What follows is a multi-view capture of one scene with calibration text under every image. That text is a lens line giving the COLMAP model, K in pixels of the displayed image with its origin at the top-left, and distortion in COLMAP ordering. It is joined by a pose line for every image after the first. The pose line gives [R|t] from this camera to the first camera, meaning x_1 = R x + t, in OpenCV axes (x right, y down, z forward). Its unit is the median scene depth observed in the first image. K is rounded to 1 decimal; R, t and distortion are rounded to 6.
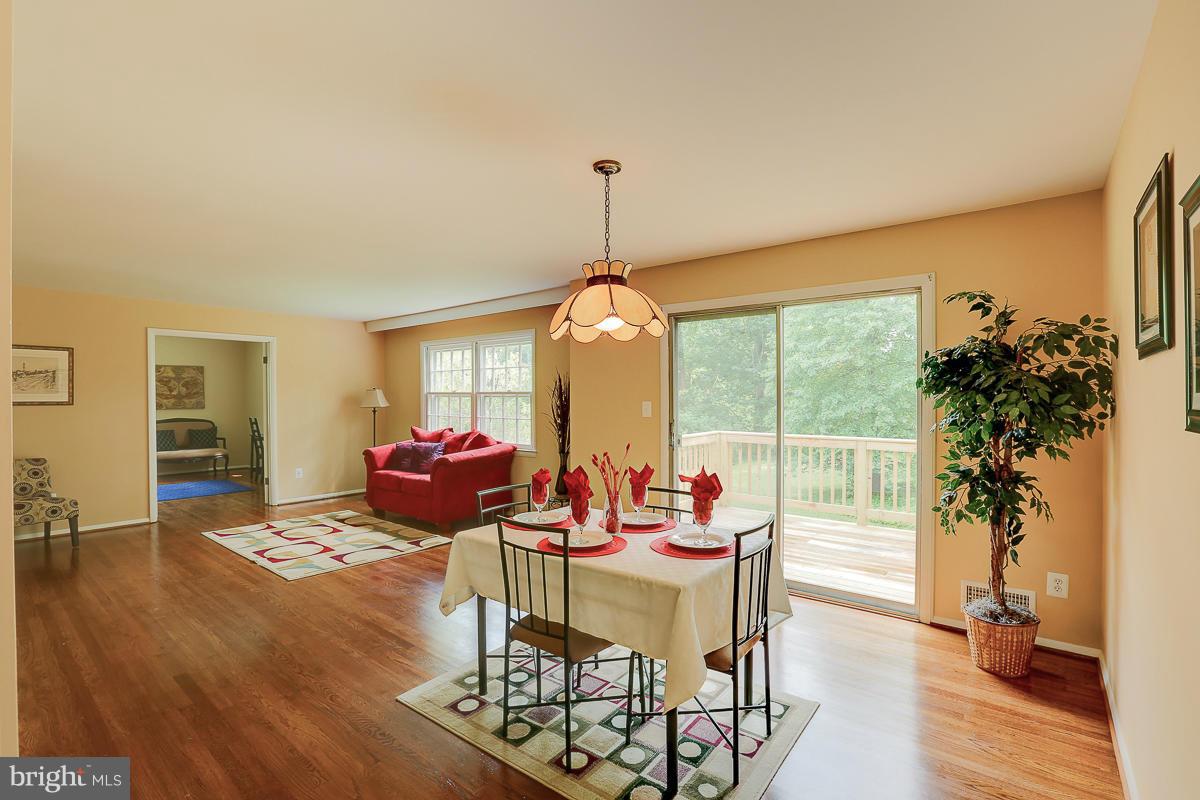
lens RADIAL K [[551.4, 0, 598.6], [0, 551.4, 396.9], [0, 0, 1]] dist [-0.068932, 0.030877]
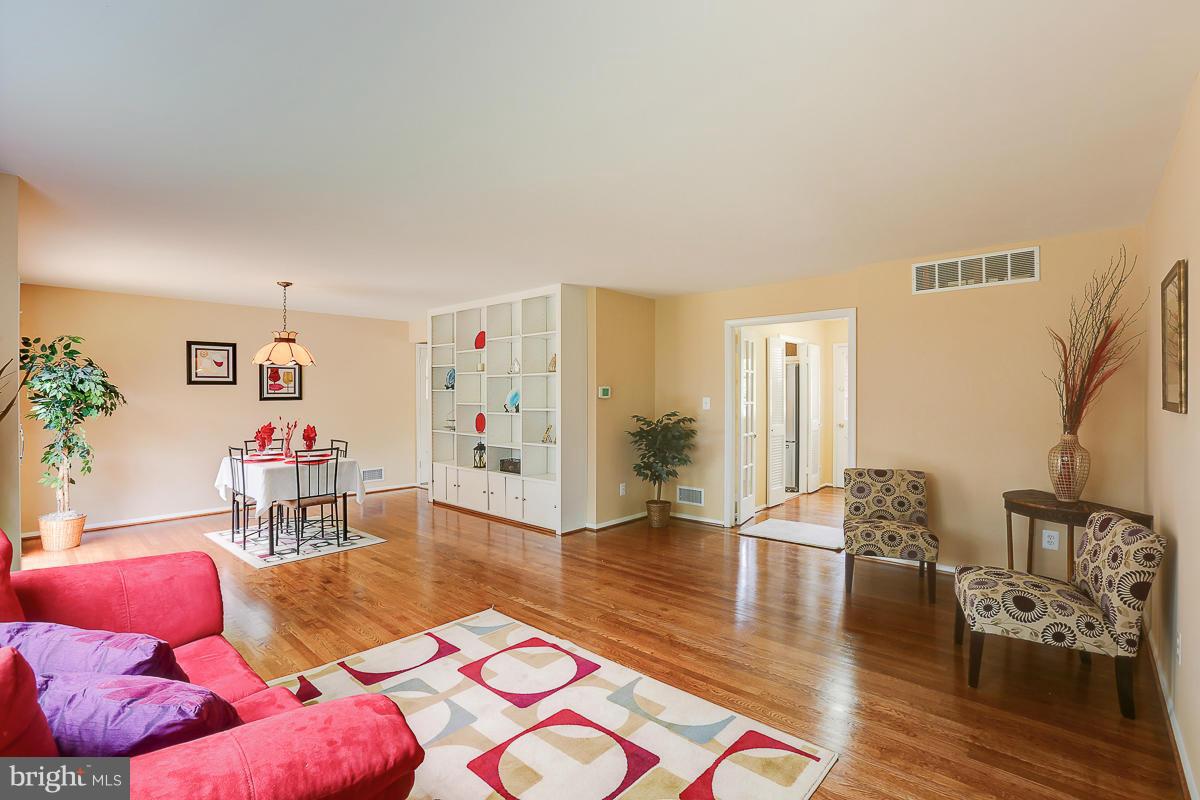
lens RADIAL K [[551.4, 0, 598.6], [0, 551.4, 396.9], [0, 0, 1]] dist [-0.068932, 0.030877]
pose [[-0.998319, 0.006720, 0.057561, -0.674572], [0.007312, 0.999922, 0.010078, -0.002930], [-0.057489, 0.010482, -0.998291, 1.565873]]
